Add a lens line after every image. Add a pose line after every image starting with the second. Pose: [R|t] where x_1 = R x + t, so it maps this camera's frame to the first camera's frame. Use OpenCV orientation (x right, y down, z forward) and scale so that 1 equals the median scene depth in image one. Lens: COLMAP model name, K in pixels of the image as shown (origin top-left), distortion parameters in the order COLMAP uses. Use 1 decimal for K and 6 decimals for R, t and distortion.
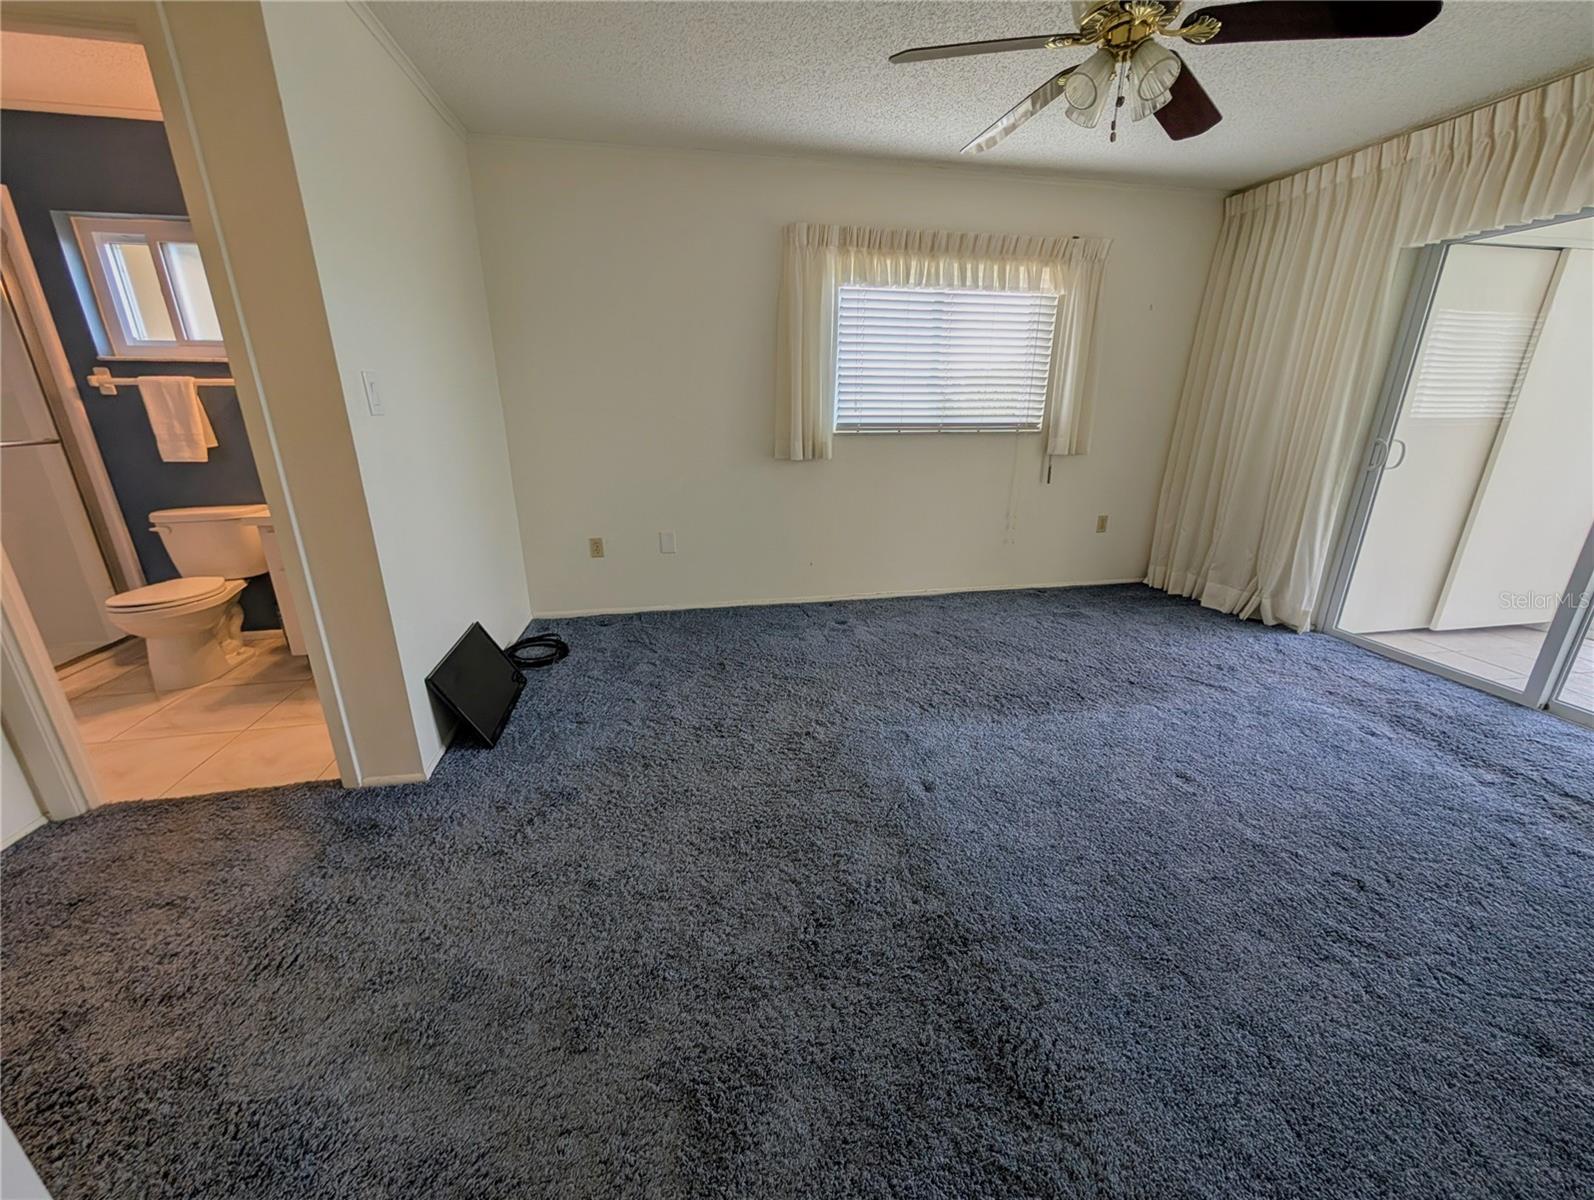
lens RADIAL K [[603.3, 0, 797.0], [0, 603.3, 600.0], [0, 0, 1]] dist [0.002646, 0.000335]
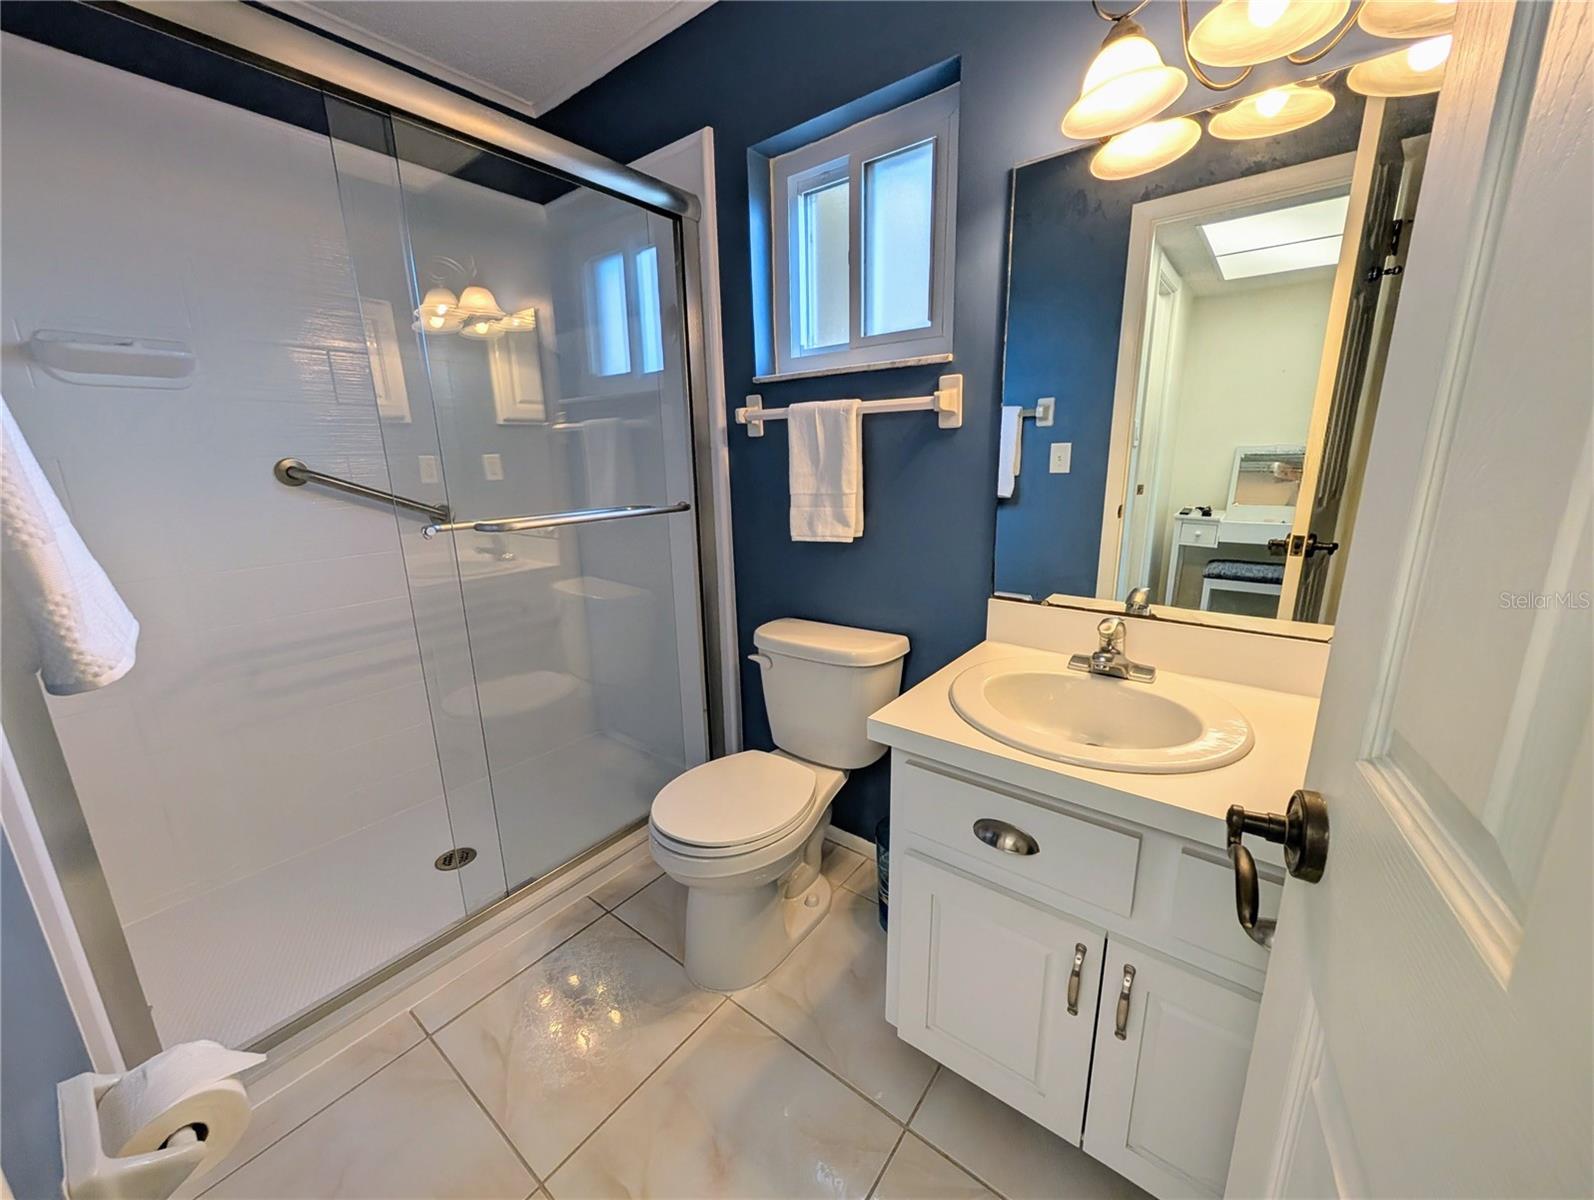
lens RADIAL K [[603.3, 0, 797.0], [0, 603.3, 600.0], [0, 0, 1]] dist [0.002646, 0.000335]
pose [[0.676072, 0.160409, -0.719163, -0.625478], [-0.205955, 0.978253, 0.024584, -0.196531], [0.707467, 0.131495, 0.694406, 0.617496]]
